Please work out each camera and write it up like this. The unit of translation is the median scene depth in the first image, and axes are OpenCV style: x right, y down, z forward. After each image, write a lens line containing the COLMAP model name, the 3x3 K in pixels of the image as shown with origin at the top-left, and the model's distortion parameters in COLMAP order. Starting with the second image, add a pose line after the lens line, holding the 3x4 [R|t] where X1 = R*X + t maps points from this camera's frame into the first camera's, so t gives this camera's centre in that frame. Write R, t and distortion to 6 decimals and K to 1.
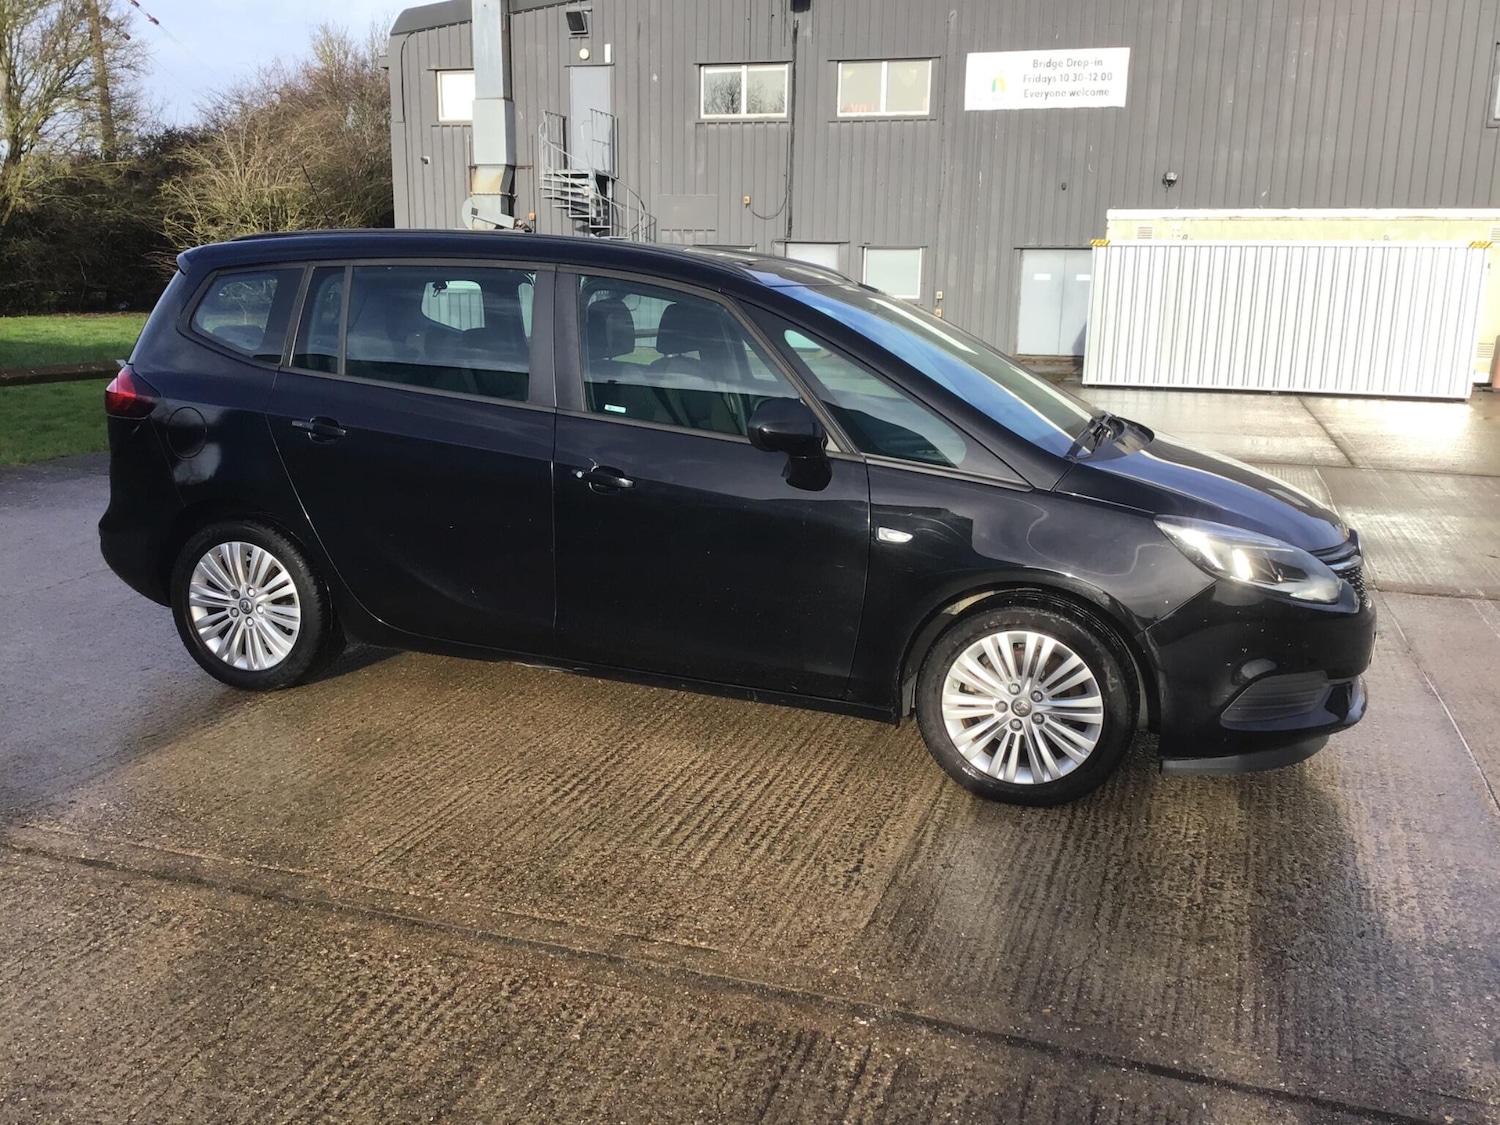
lens RADIAL K [[1370.5, 0, 756.1], [0, 1370.5, 564.4], [0, 0, 1]] dist [0.037581, 0.000000]
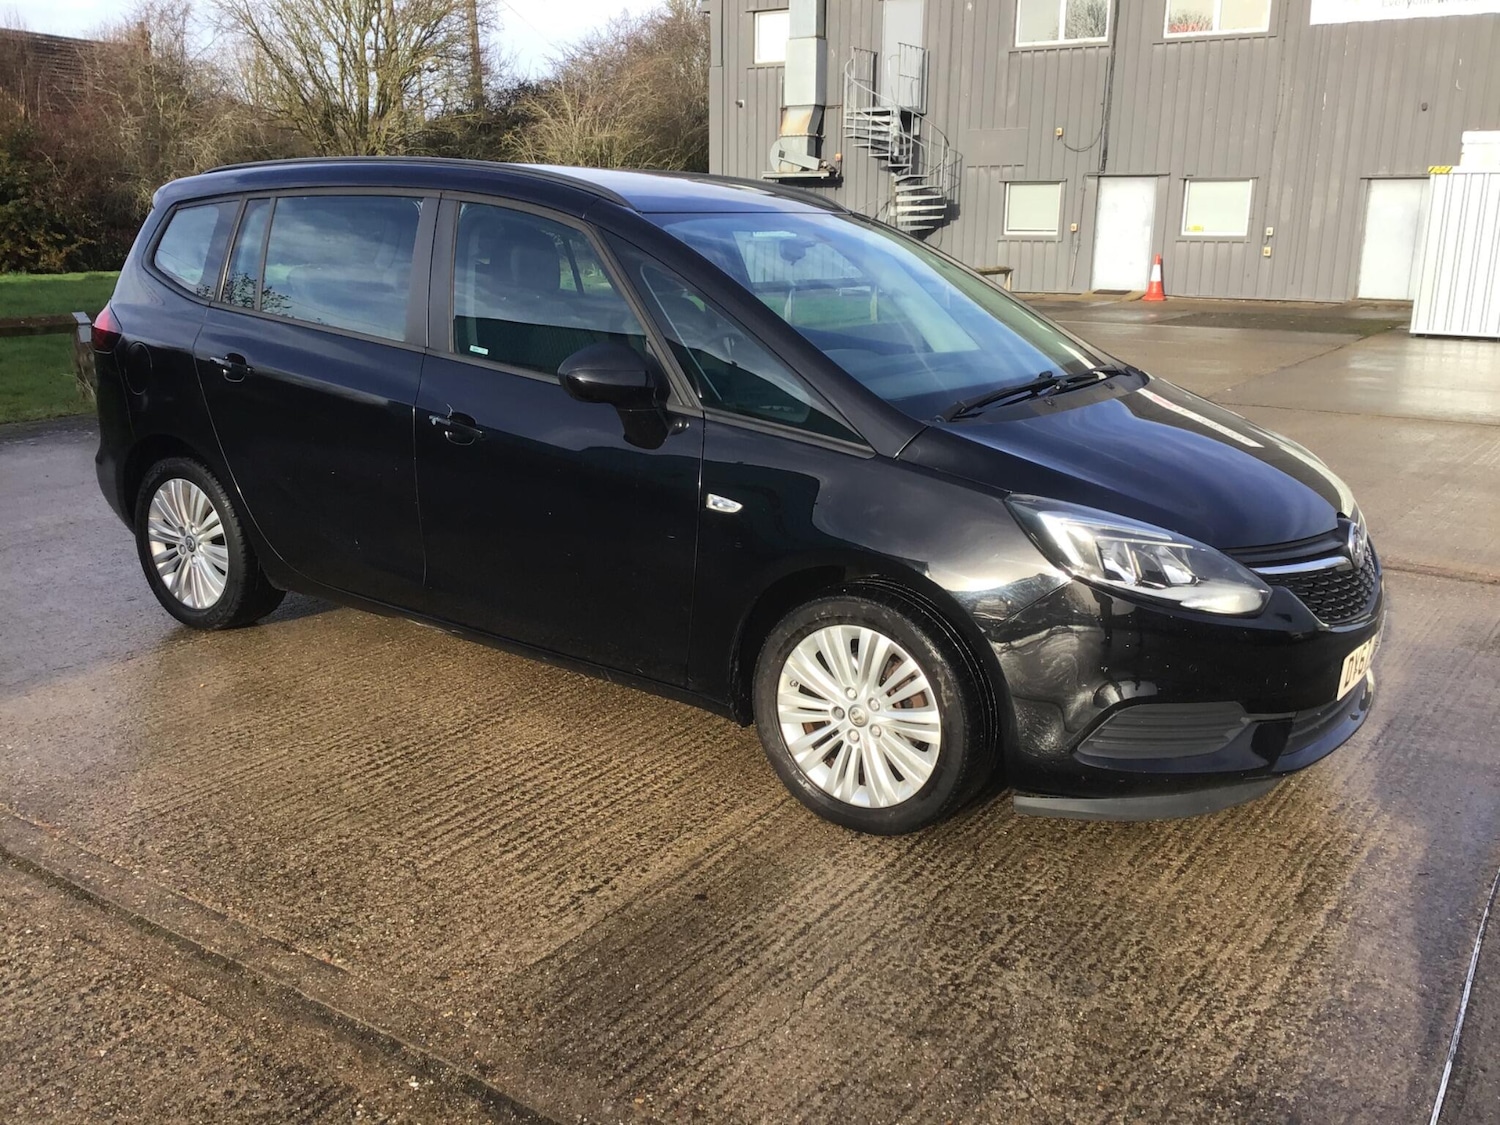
lens RADIAL K [[1370.5, 0, 756.6], [0, 1370.5, 551.3], [0, 0, 1]] dist [0.037581, 0.000000]
pose [[0.964036, 0.053984, -0.260231, 0.284556], [-0.046043, 0.998272, 0.036522, -0.020130], [0.261753, -0.023227, 0.964855, 0.144600]]
